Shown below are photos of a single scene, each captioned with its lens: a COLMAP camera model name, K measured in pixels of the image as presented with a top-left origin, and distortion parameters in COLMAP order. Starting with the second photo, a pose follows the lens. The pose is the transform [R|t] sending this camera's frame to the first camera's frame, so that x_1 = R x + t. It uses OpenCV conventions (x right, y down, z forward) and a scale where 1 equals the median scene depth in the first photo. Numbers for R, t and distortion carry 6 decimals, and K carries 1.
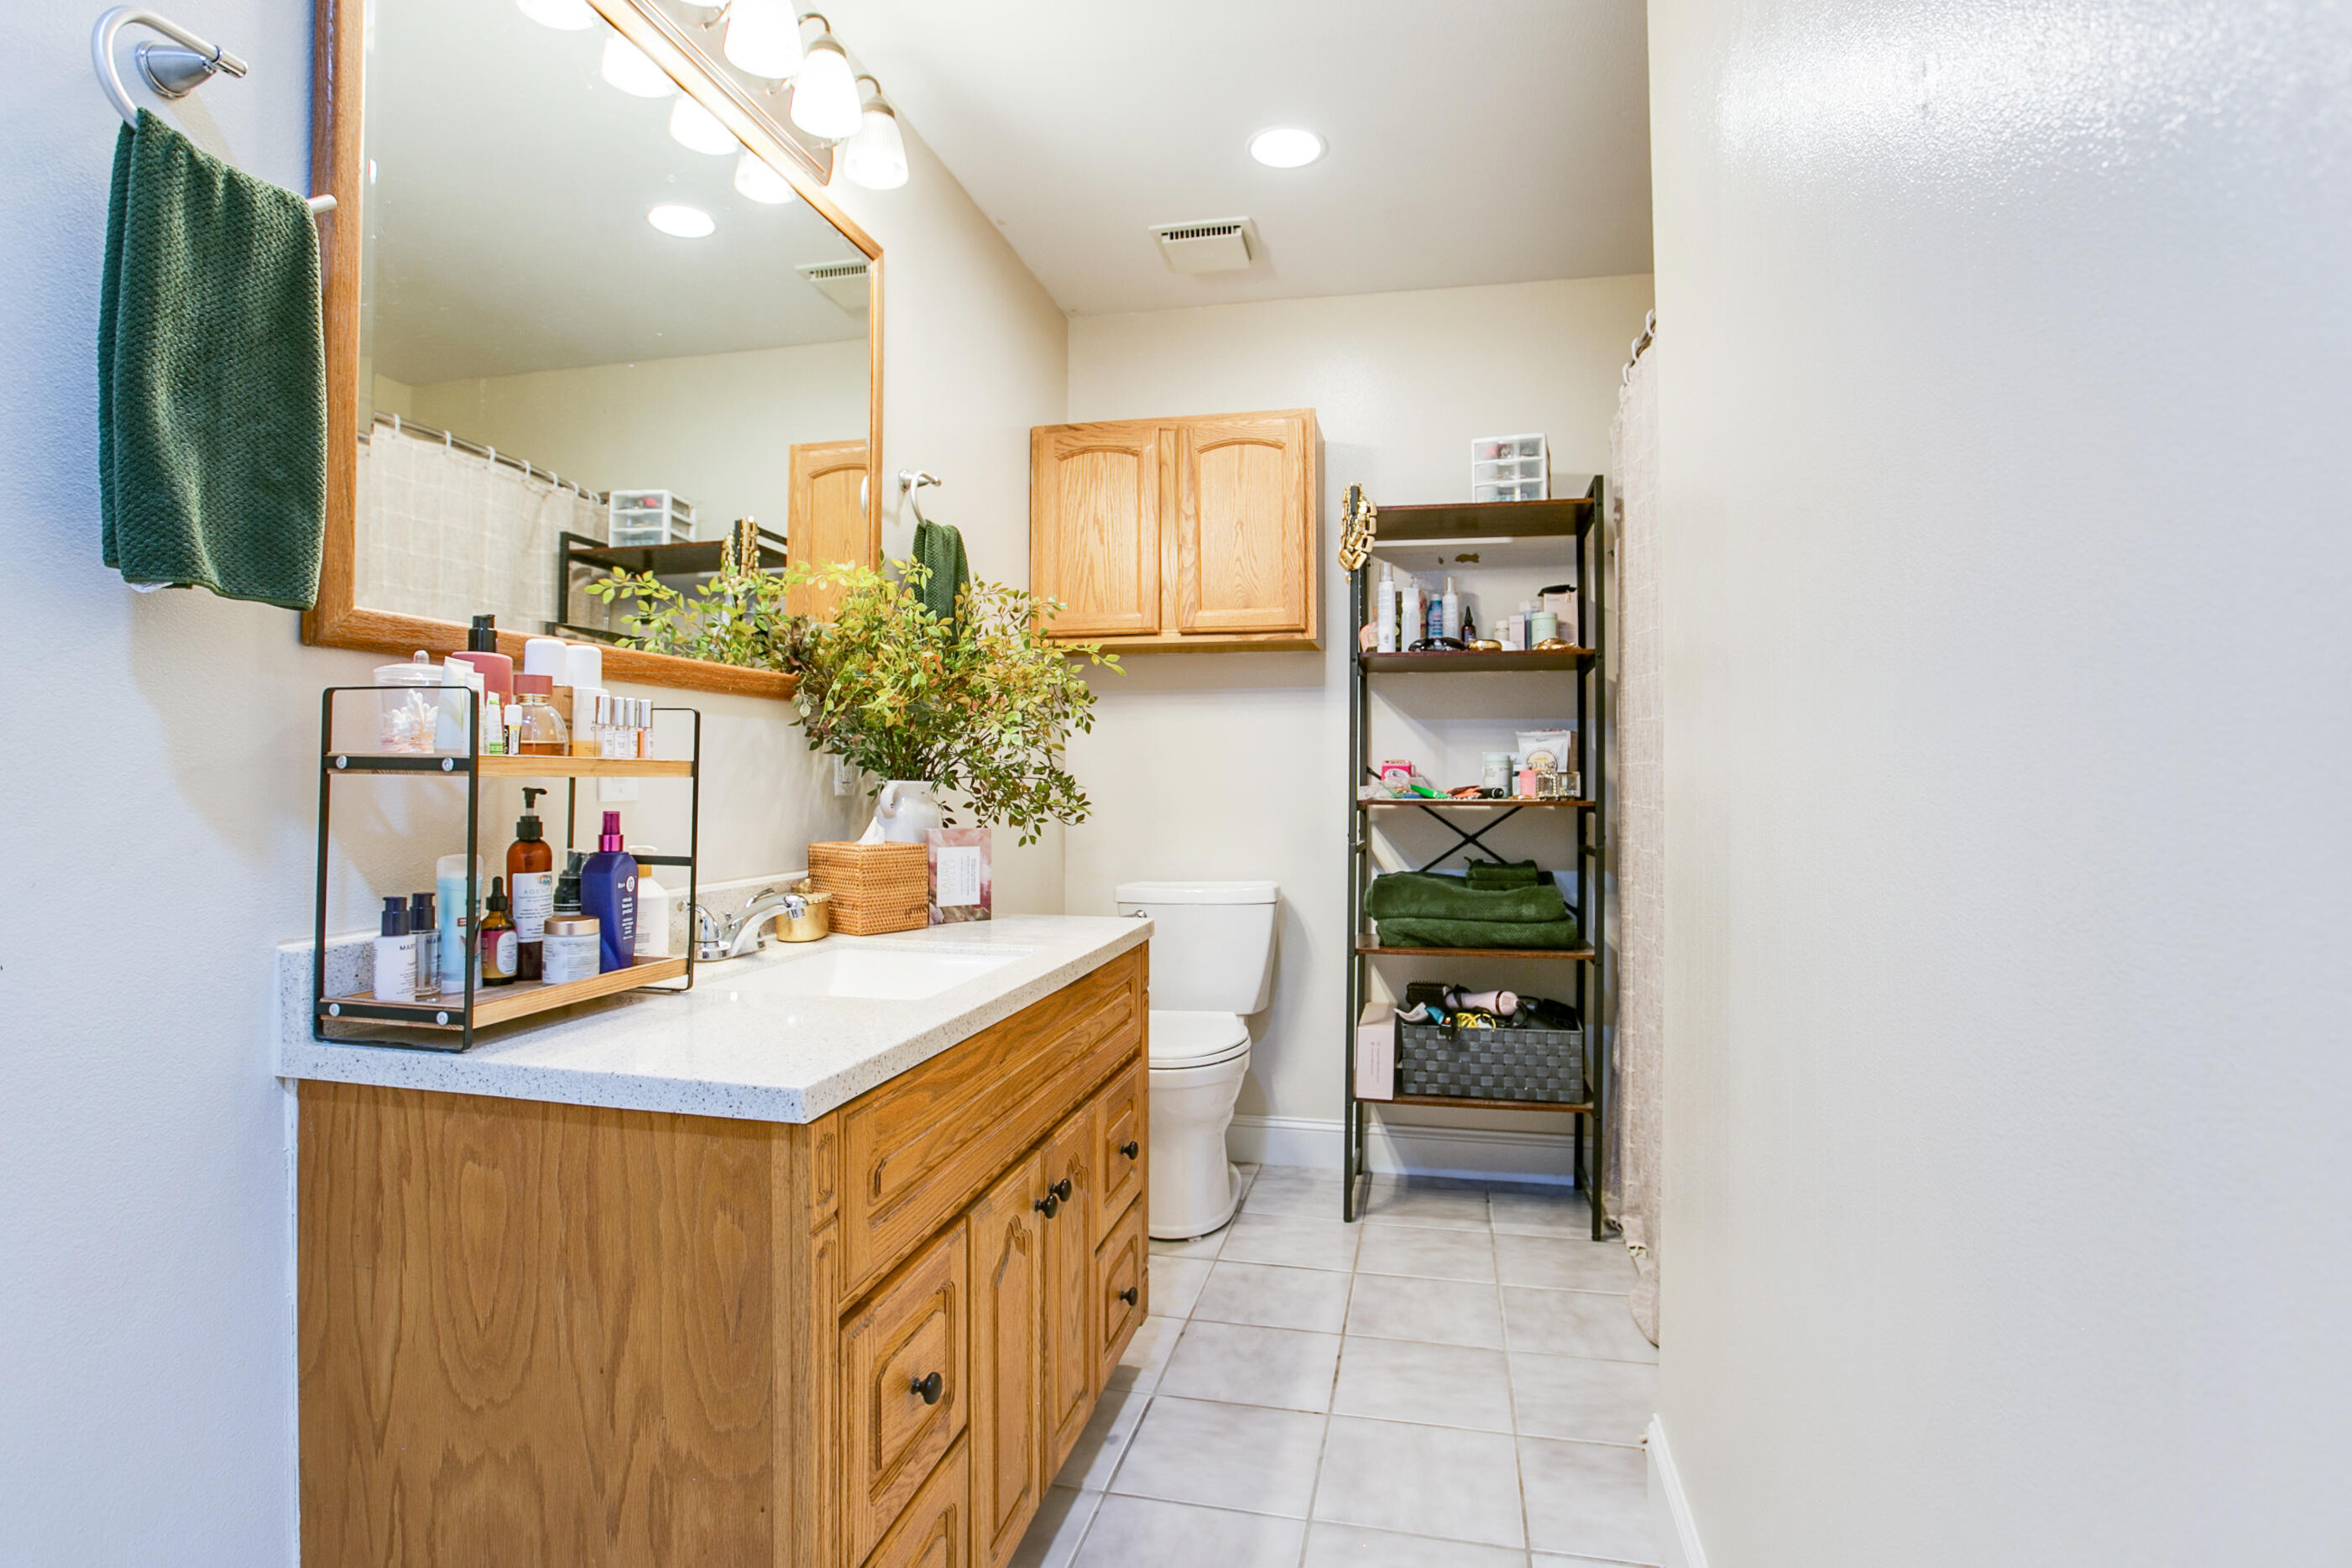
lens RADIAL K [[1209.5, 0, 1175.2], [0, 1209.5, 766.6], [0, 0, 1]] dist [-0.041624, 0.000239]
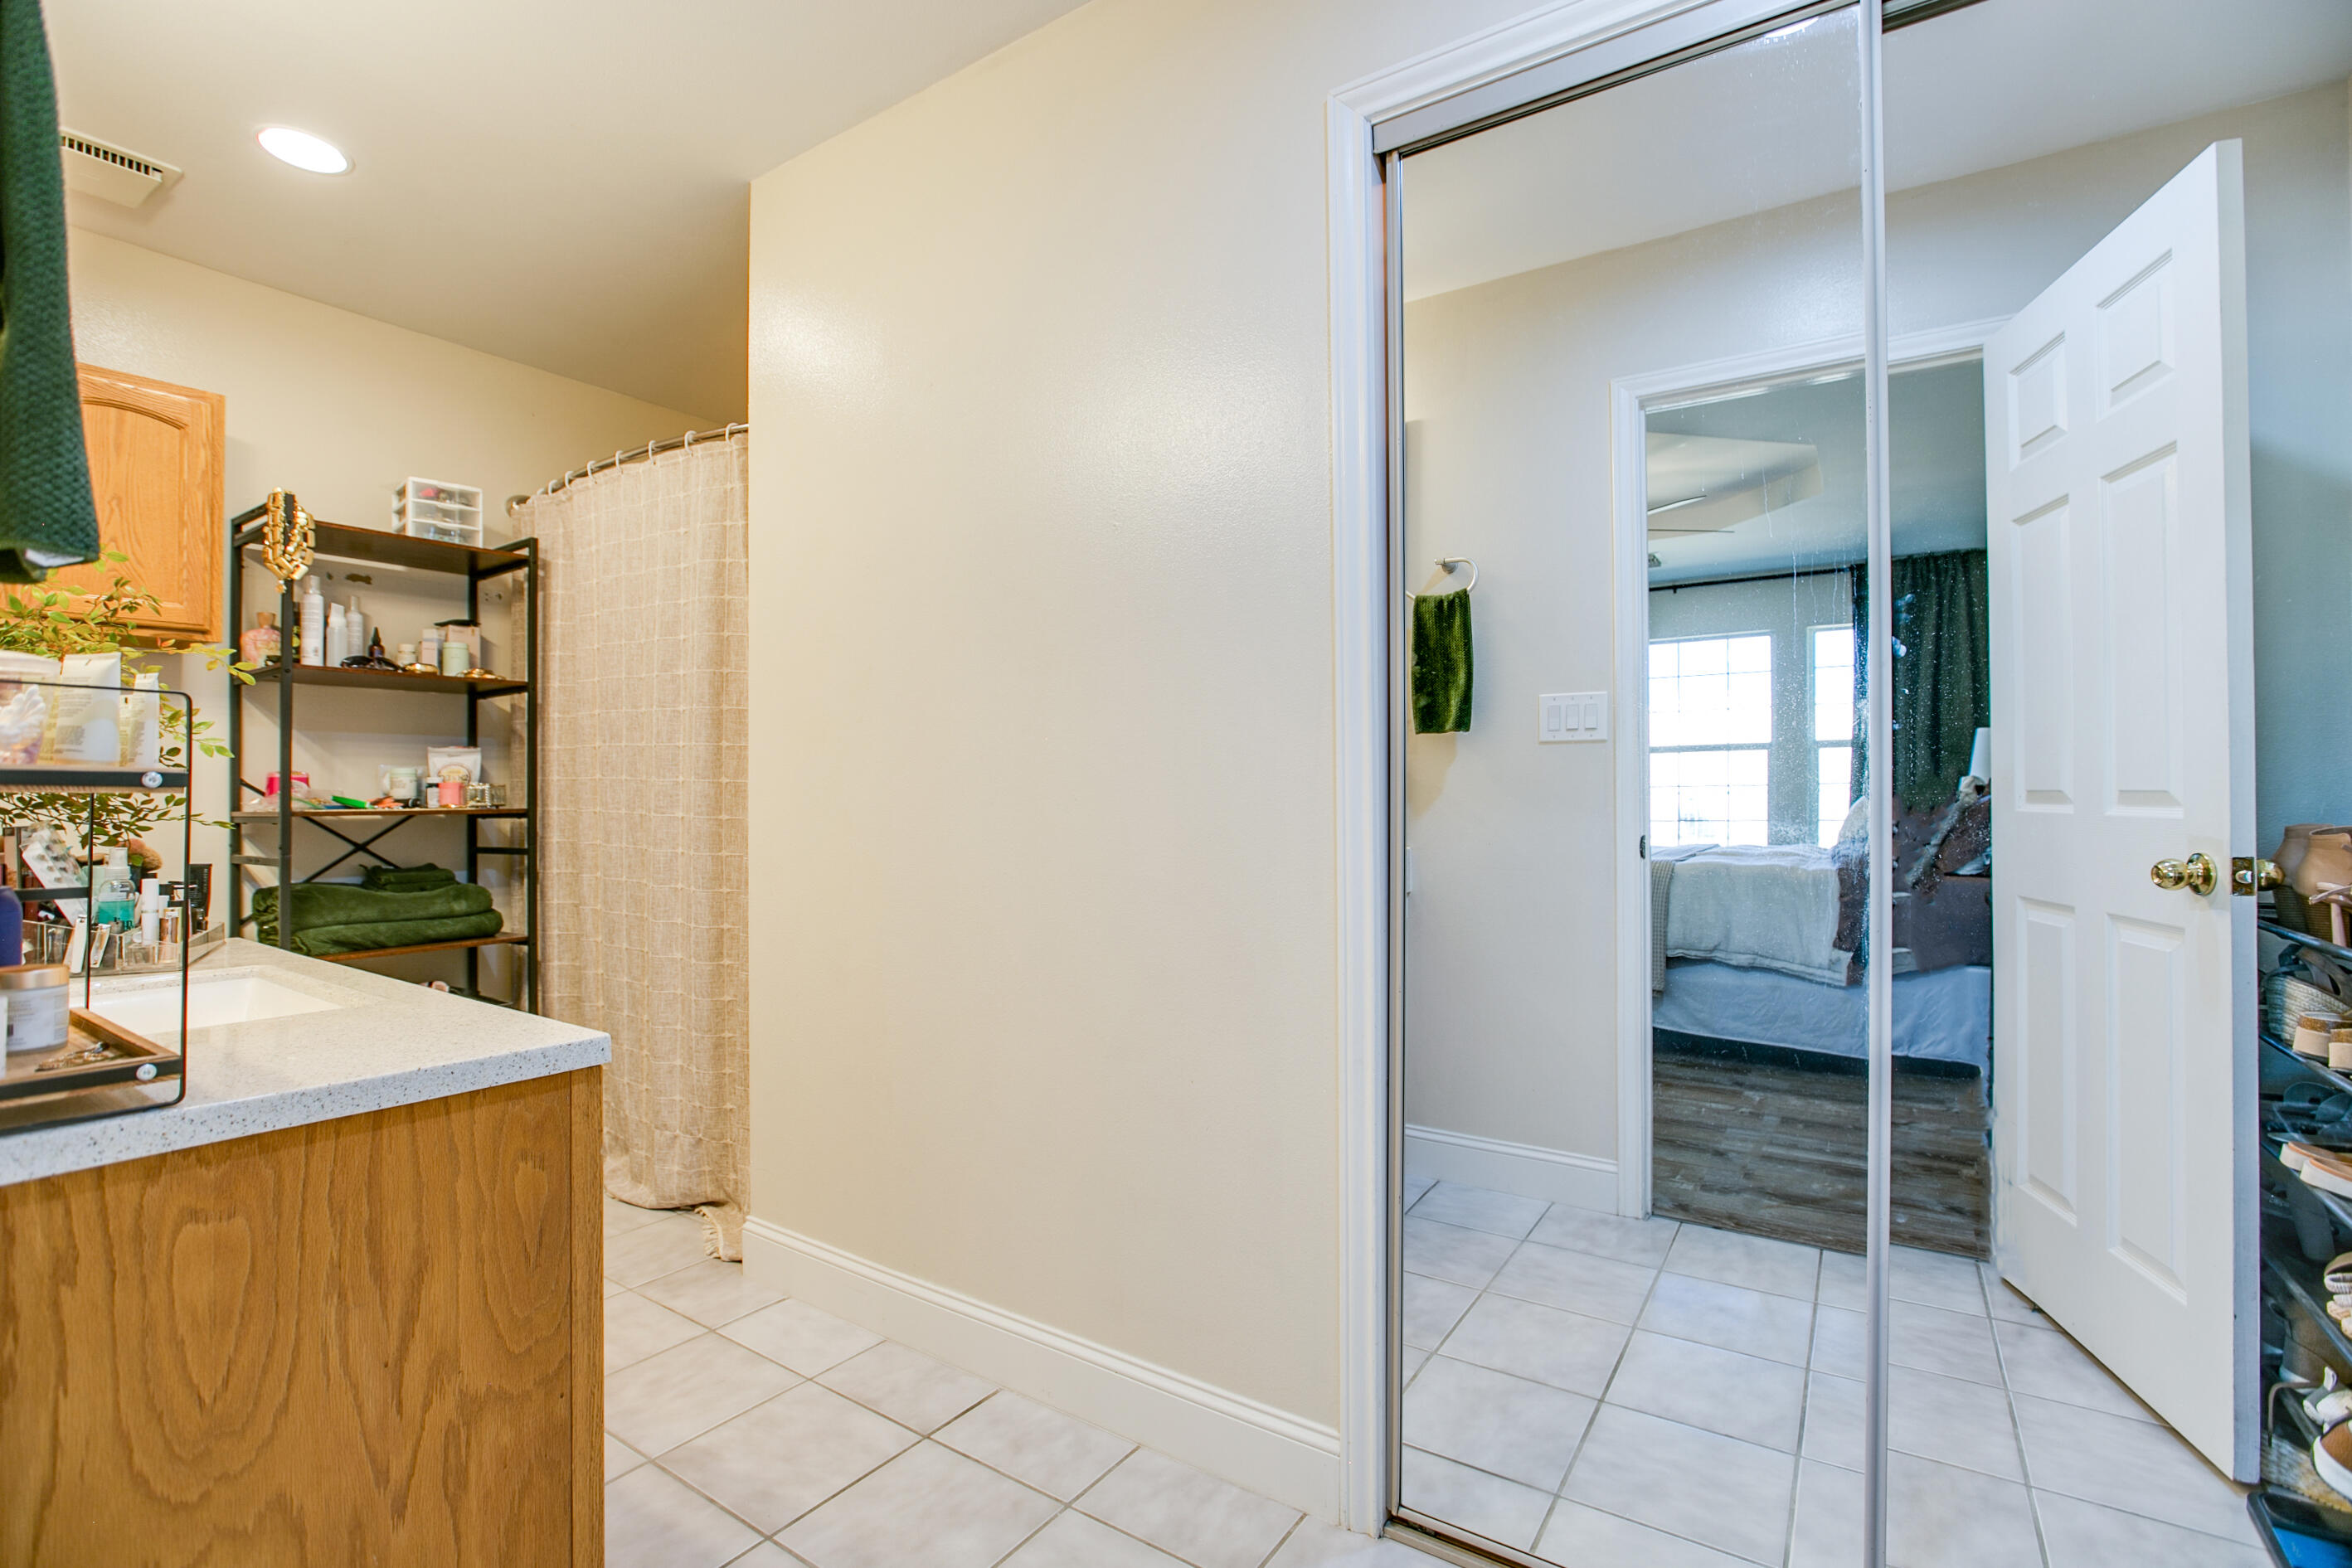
lens RADIAL K [[1097.2, 0, 1171.3], [0, 1097.2, 788.4], [0, 0, 1]] dist [-0.026786, -0.000026]
pose [[0.356344, -0.000719, 0.934355, -1.085508], [-0.009849, 0.999941, 0.004526, -0.006757], [-0.934303, -0.010815, 0.356316, 0.025090]]
